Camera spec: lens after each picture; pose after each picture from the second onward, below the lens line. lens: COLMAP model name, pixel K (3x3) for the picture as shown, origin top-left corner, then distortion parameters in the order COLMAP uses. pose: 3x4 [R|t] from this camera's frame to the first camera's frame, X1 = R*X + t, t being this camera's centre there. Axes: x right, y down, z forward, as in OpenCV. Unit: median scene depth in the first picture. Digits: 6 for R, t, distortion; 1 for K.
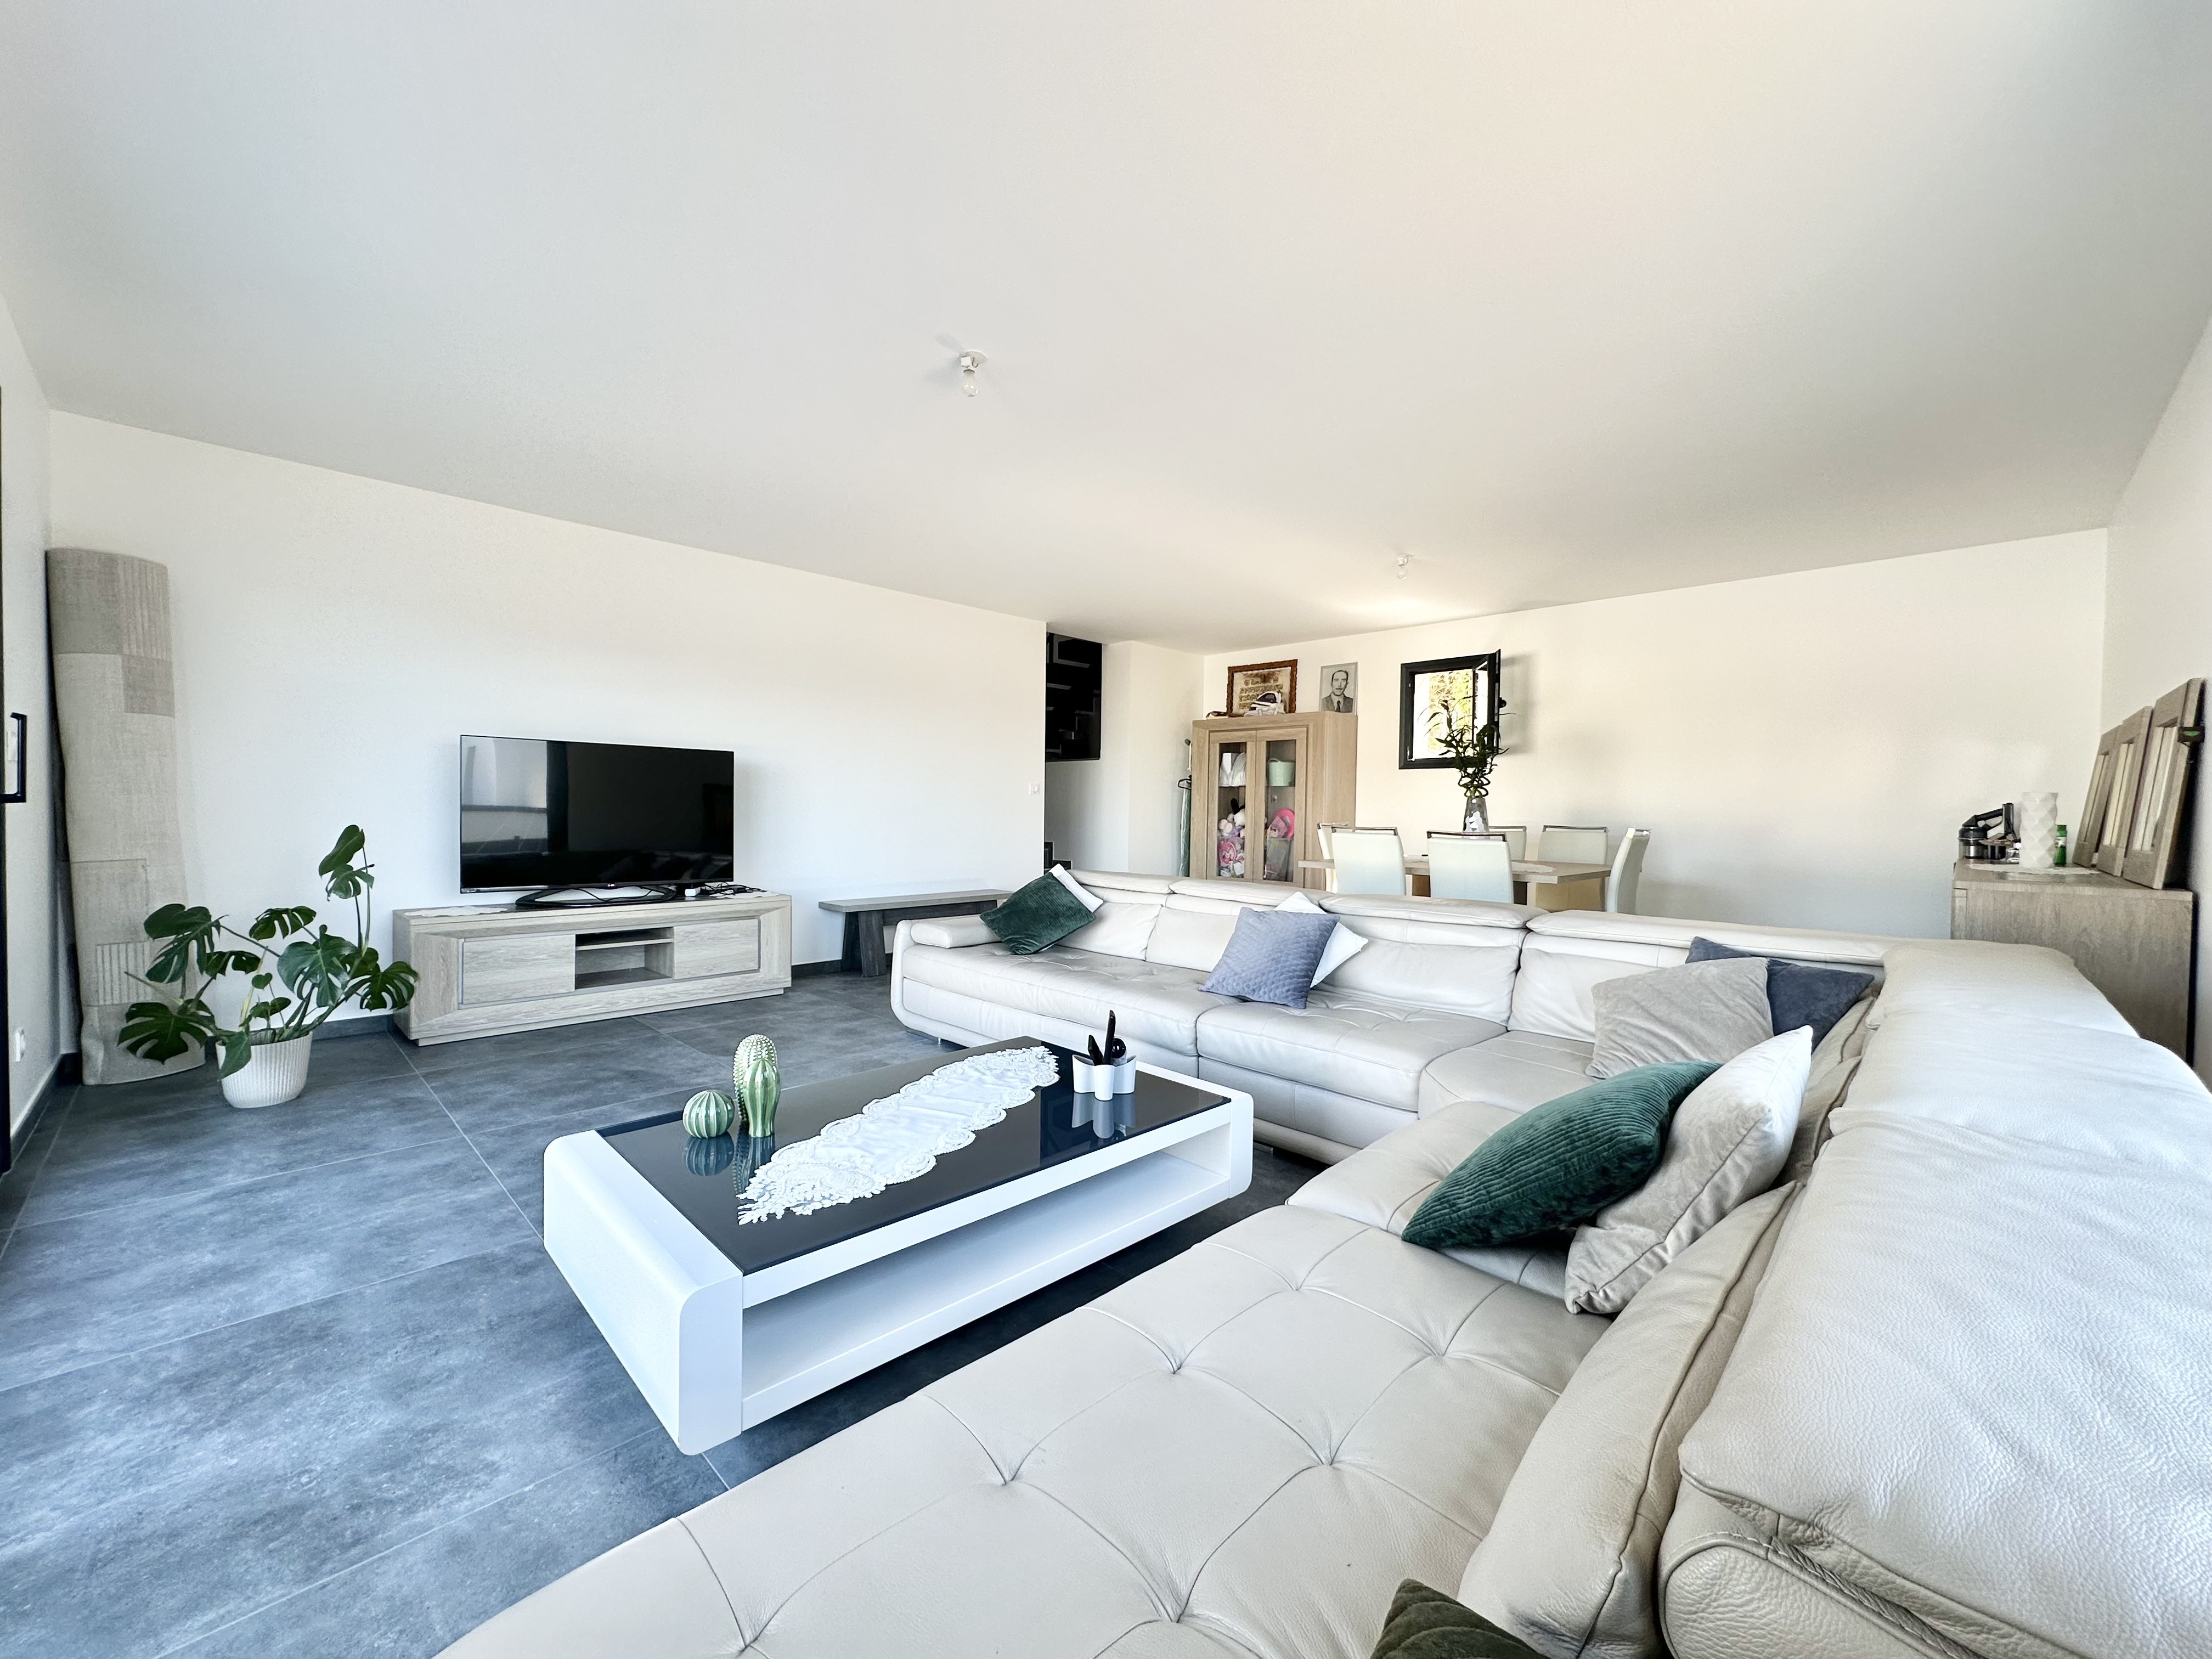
lens RADIAL K [[871.1, 0, 1098.9], [0, 871.1, 824.1], [0, 0, 1]] dist [0.000416, 0.000464]
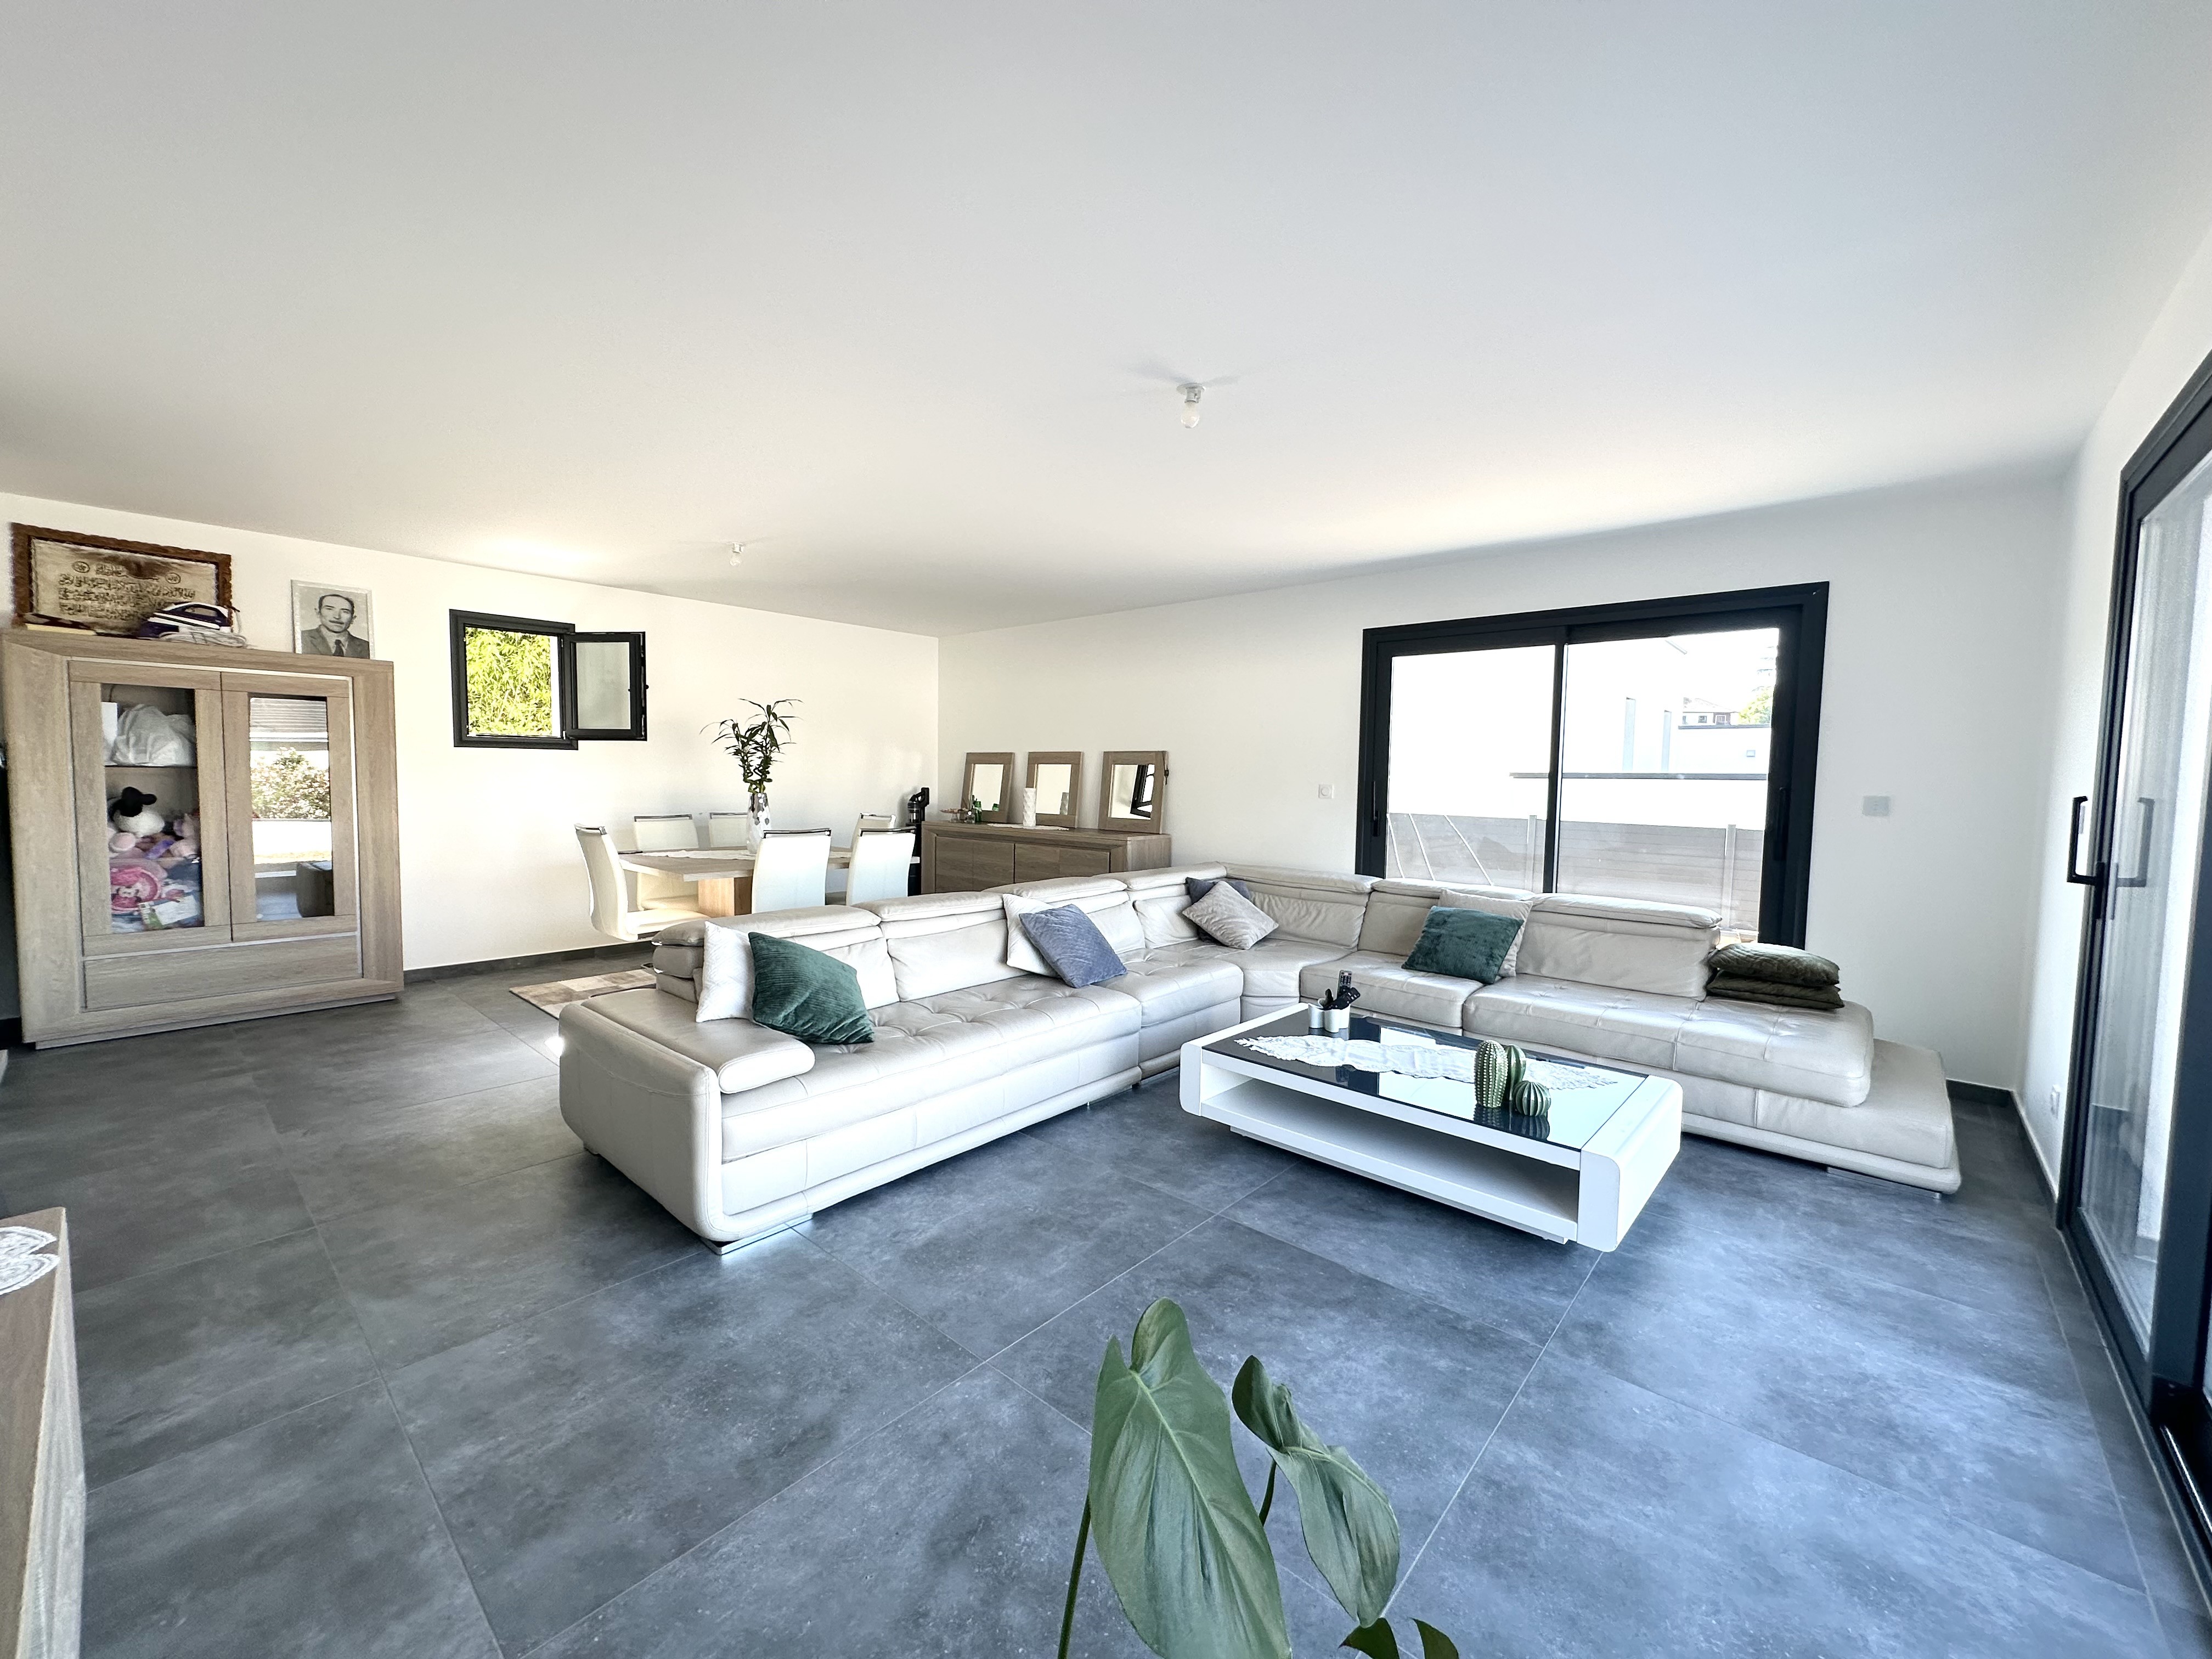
lens RADIAL K [[871.1, 0, 1098.9], [0, 871.1, 824.1], [0, 0, 1]] dist [0.000416, 0.000464]
pose [[-0.046900, -0.072225, 0.996285, -0.857440], [0.003141, 0.997367, 0.072451, -0.089718], [-0.998895, 0.006527, -0.046549, 0.861171]]
